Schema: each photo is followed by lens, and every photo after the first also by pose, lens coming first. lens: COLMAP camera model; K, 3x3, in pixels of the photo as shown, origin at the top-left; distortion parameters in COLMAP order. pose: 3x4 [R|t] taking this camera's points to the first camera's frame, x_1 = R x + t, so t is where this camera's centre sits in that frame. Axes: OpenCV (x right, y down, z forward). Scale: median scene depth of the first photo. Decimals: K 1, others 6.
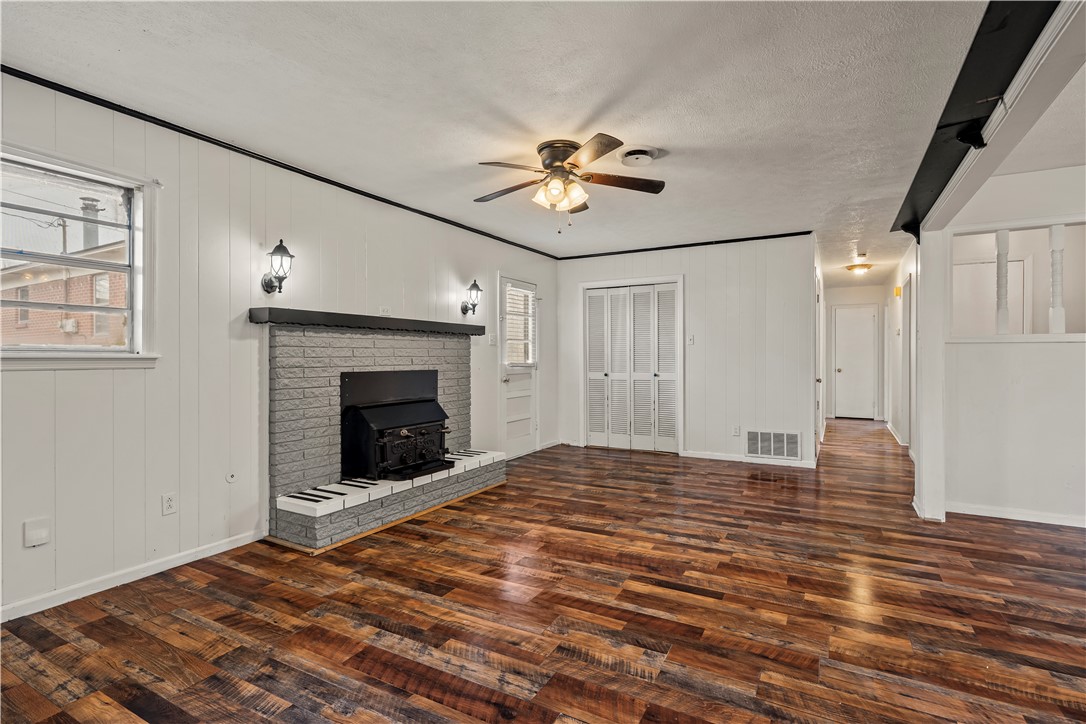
lens RADIAL K [[519.2, 0, 546.3], [0, 519.2, 356.6], [0, 0, 1]] dist [-0.002272, 0.001078]
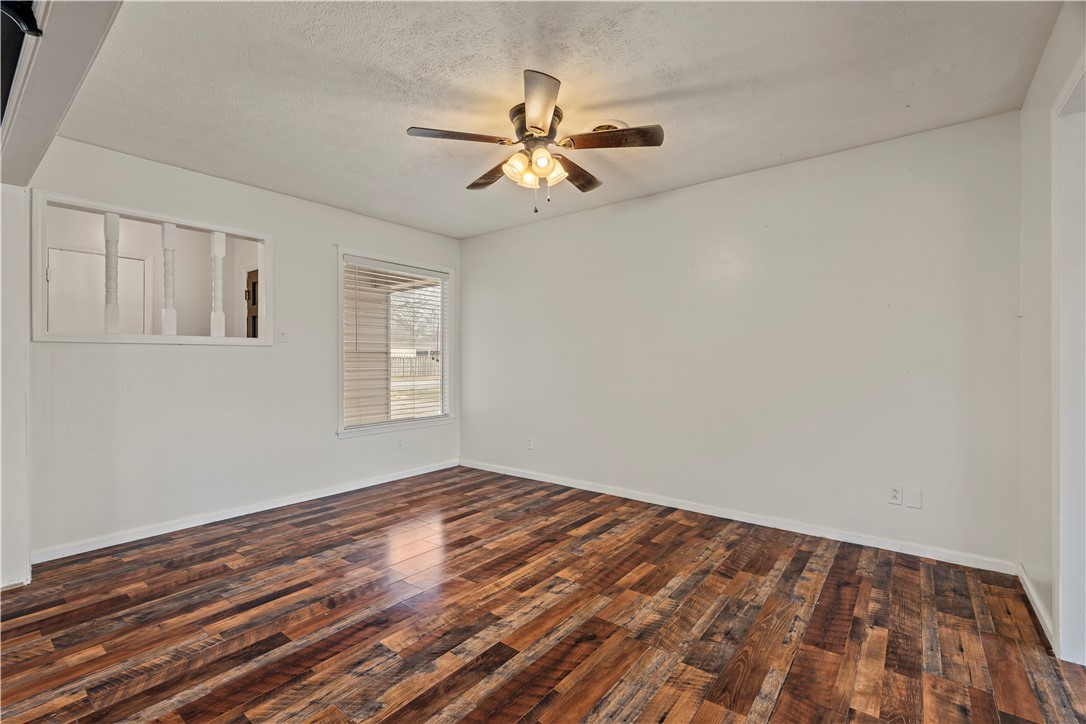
lens RADIAL K [[481.4, 0, 537.0], [0, 481.4, 358.8], [0, 0, 1]] dist [-0.000294, 0.000444]
pose [[0.165442, -0.000169, 0.986219, 0.242340], [0.003489, 0.999994, -0.000414, 0.002667], [-0.986213, 0.003510, 0.165442, 0.197417]]
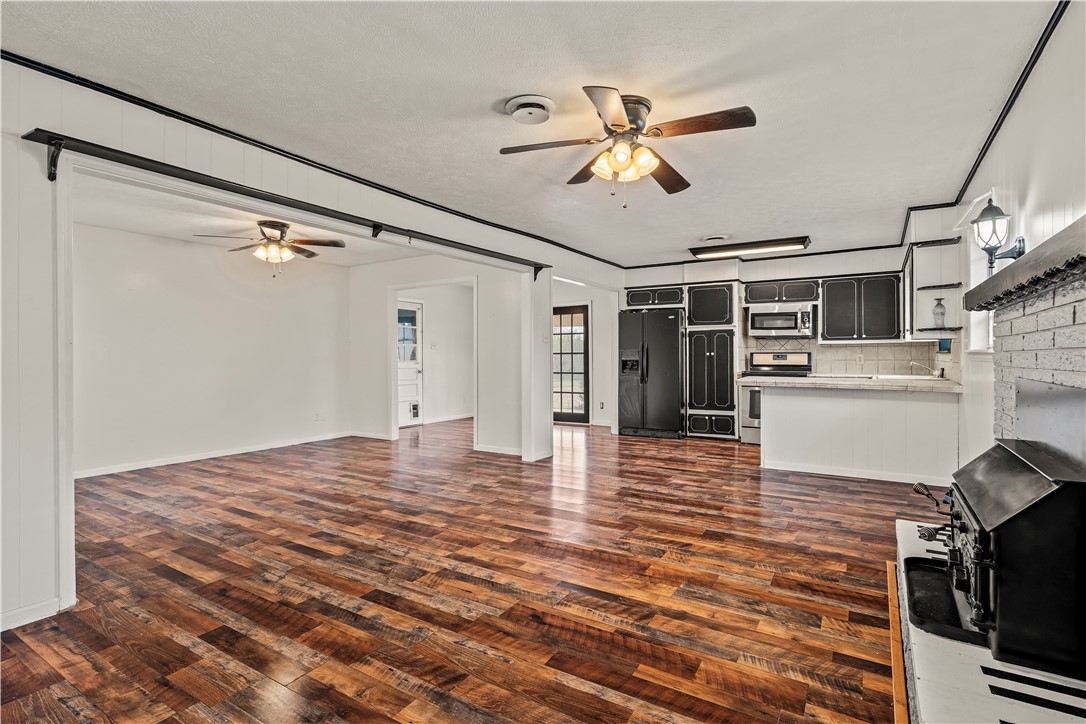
lens RADIAL K [[519.2, 0, 546.3], [0, 519.2, 356.6], [0, 0, 1]] dist [-0.002272, 0.001078]
pose [[-0.998460, 0.006242, 0.055129, 0.111411], [0.006255, 0.999980, 0.000052, 0.004155], [-0.055127, 0.000397, -0.998479, 1.881548]]
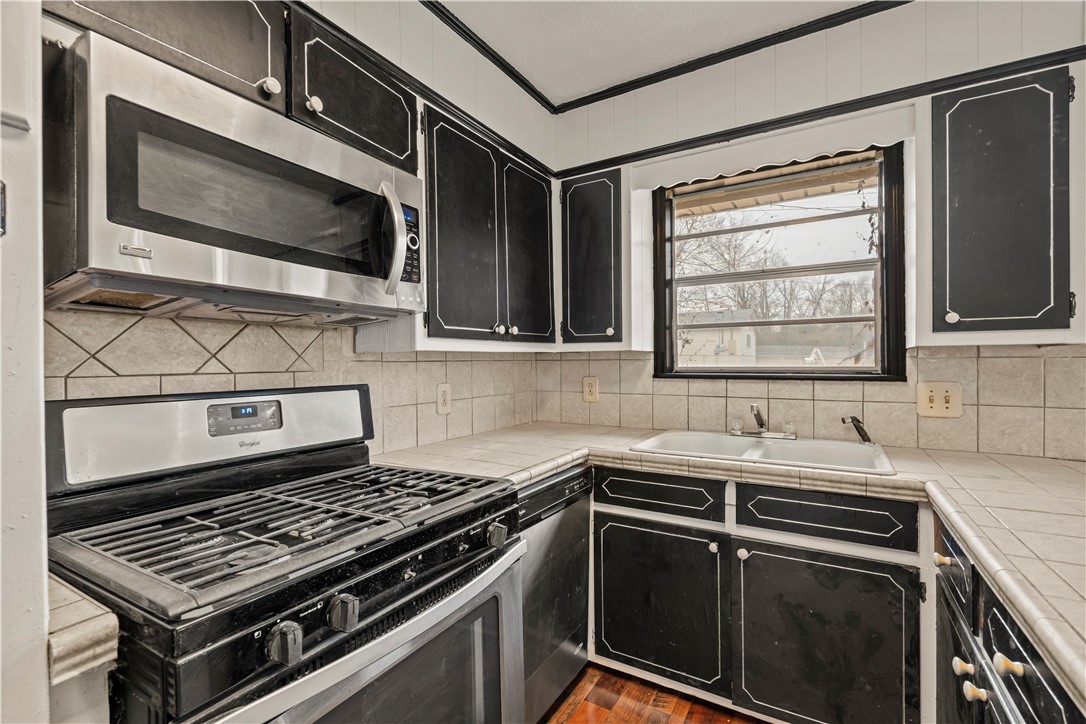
lens RADIAL K [[480.2, 0, 543.0], [0, 480.2, 362.0], [0, 0, 1]] dist [-0.000718, 0.000004]
pose [[-0.031874, 0.006090, -0.999473, -0.379976], [0.008872, 0.999944, 0.005810, -0.029857], [0.999453, -0.008682, -0.031926, -0.106731]]
